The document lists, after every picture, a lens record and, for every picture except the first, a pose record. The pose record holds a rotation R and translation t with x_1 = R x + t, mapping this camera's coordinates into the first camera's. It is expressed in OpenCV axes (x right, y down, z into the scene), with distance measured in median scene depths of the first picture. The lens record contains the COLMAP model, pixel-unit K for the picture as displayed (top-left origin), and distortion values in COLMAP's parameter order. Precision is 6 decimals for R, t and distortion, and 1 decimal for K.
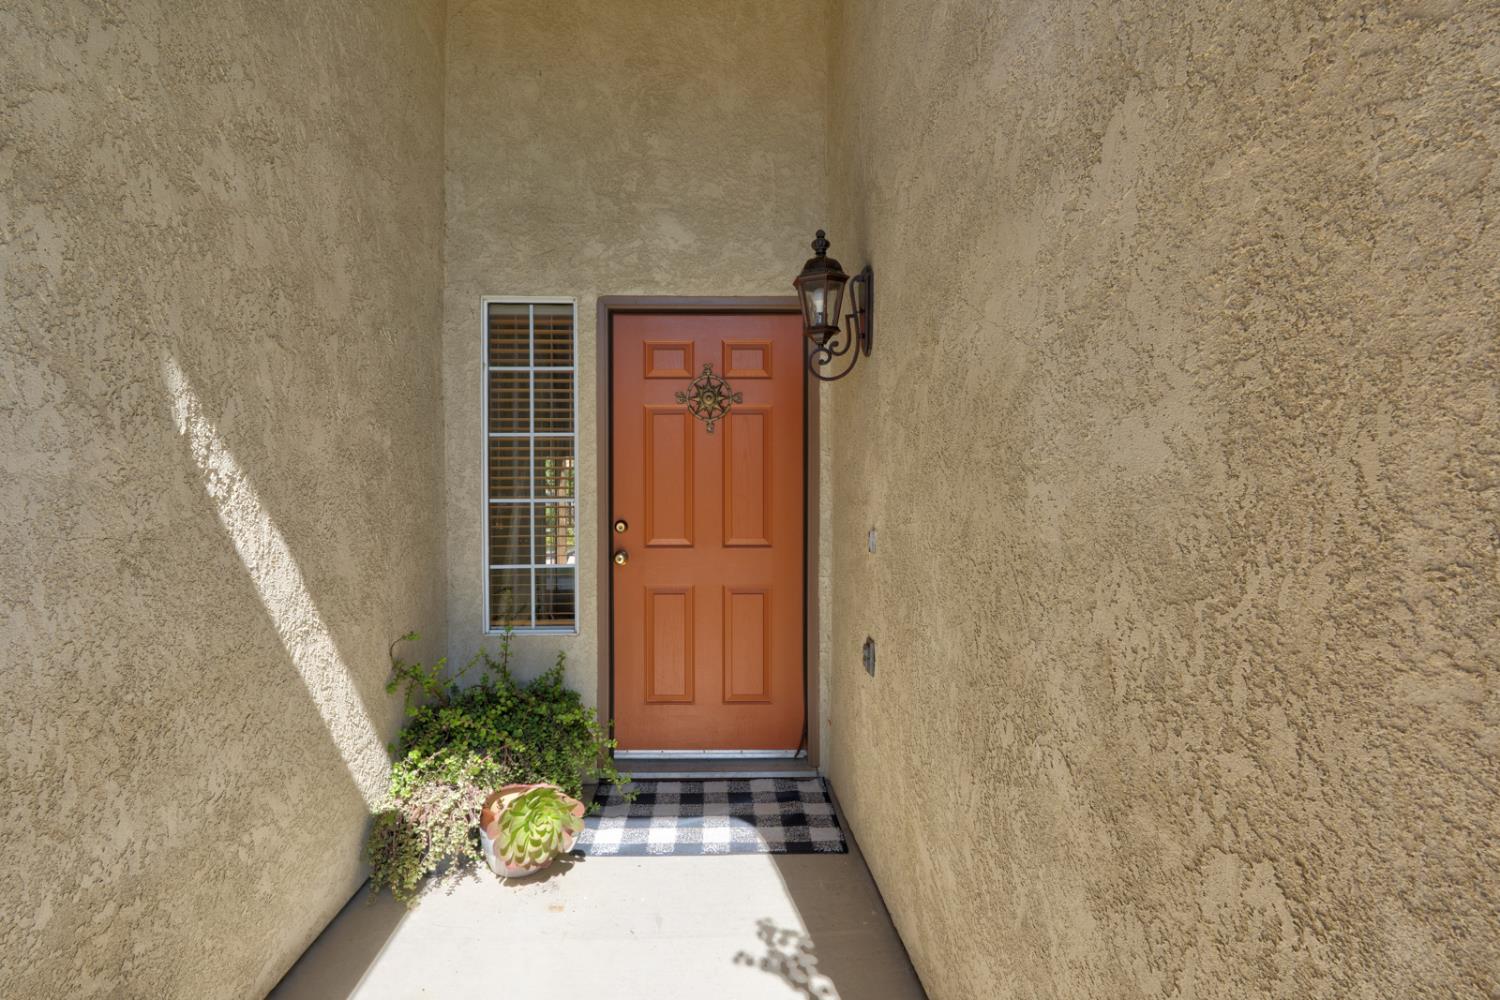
lens RADIAL K [[738.9, 0, 750.0], [0, 738.9, 500.0], [0, 0, 1]] dist [0.000013, 0.000079]
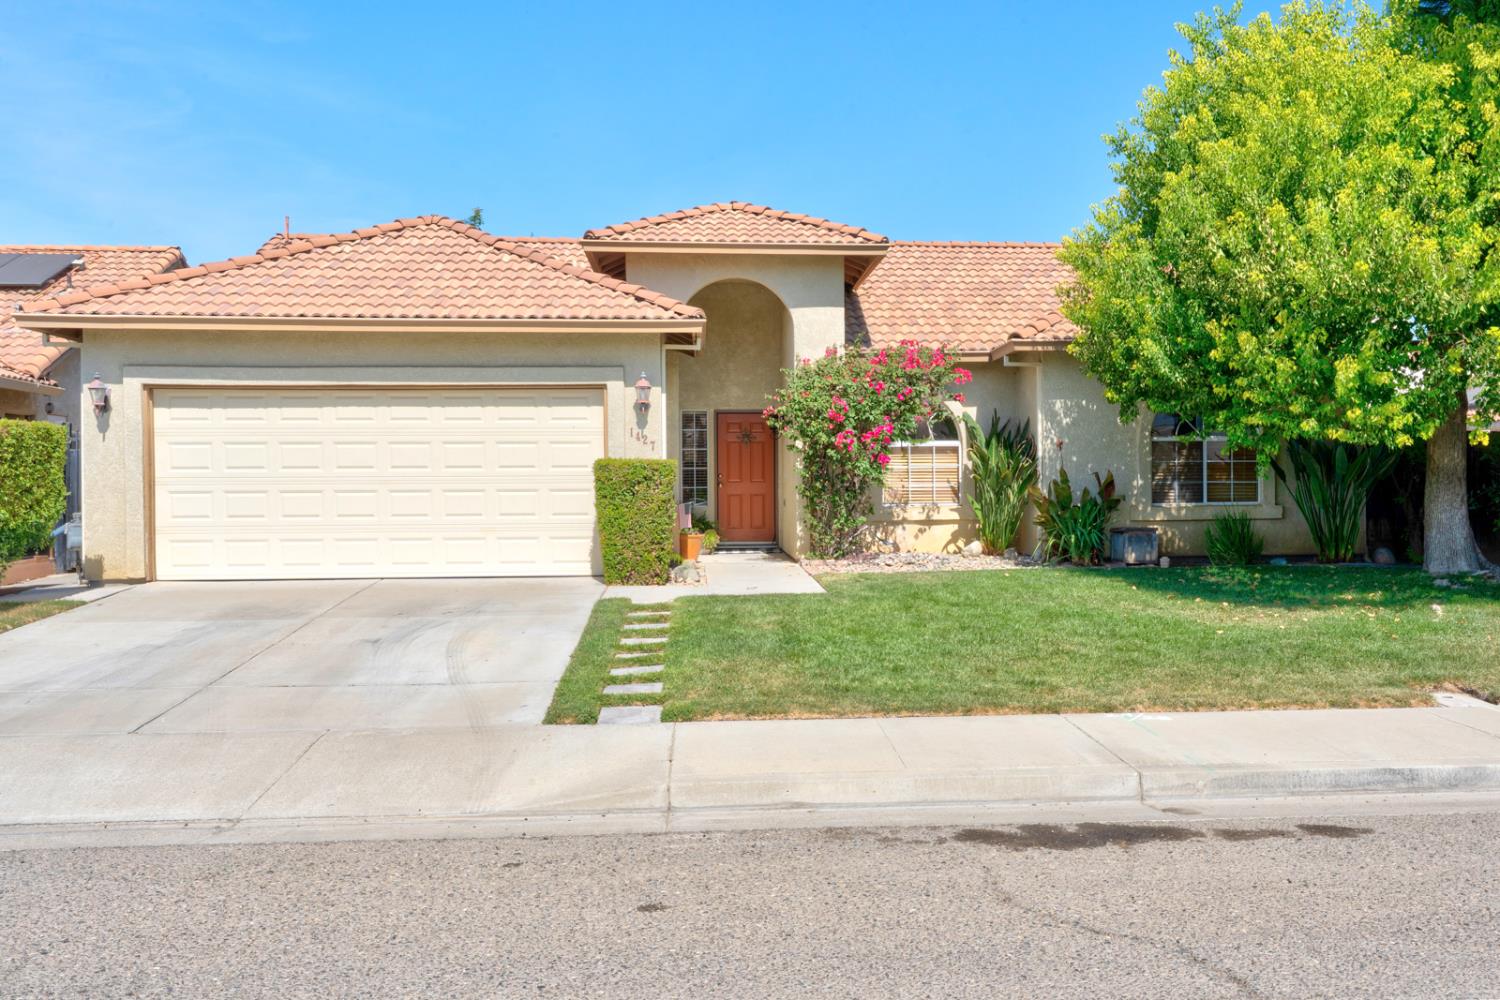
lens RADIAL K [[1297.5, 0, 750.0], [0, 1297.5, 500.0], [0, 0, 1]] dist [0.008952, -0.005548]
pose [[0.999503, -0.005660, -0.031006, 0.149948], [0.005965, 0.999935, 0.009754, 0.092469], [0.030949, -0.009934, 0.999472, -5.119478]]
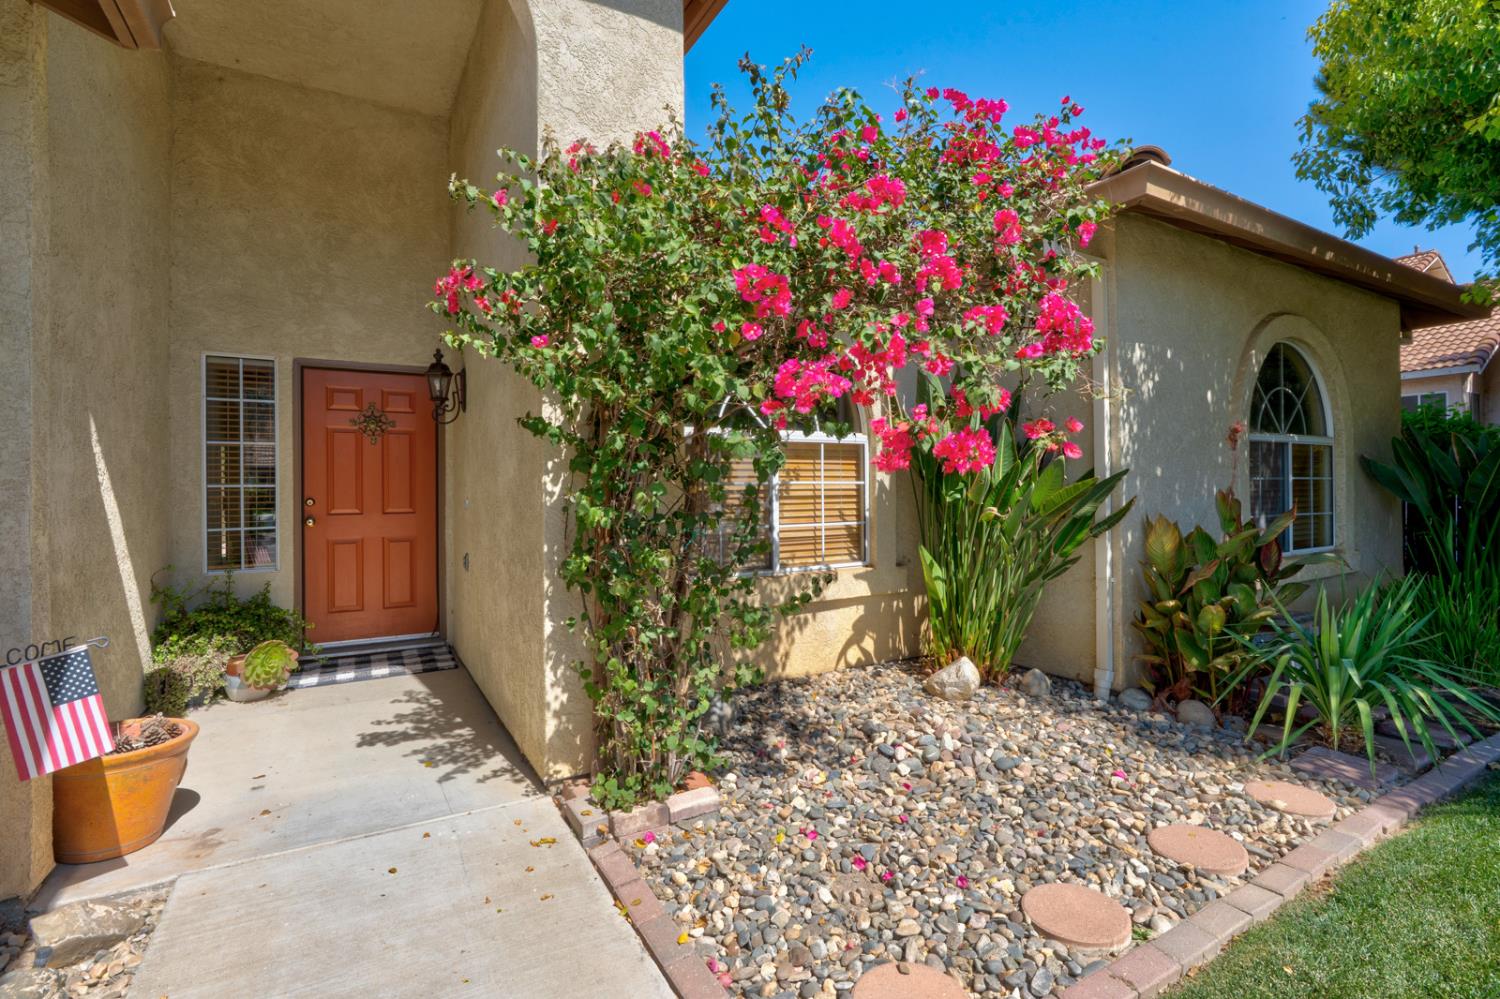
lens RADIAL K [[690.8, 0, 751.1], [0, 690.8, 486.2], [0, 0, 1]] dist [-0.000261, 0.000289]
pose [[0.897257, -0.004157, 0.441488, 0.021115], [0.006531, 0.999971, -0.003857, 0.014110], [-0.441460, 0.006344, 0.897259, -0.774274]]
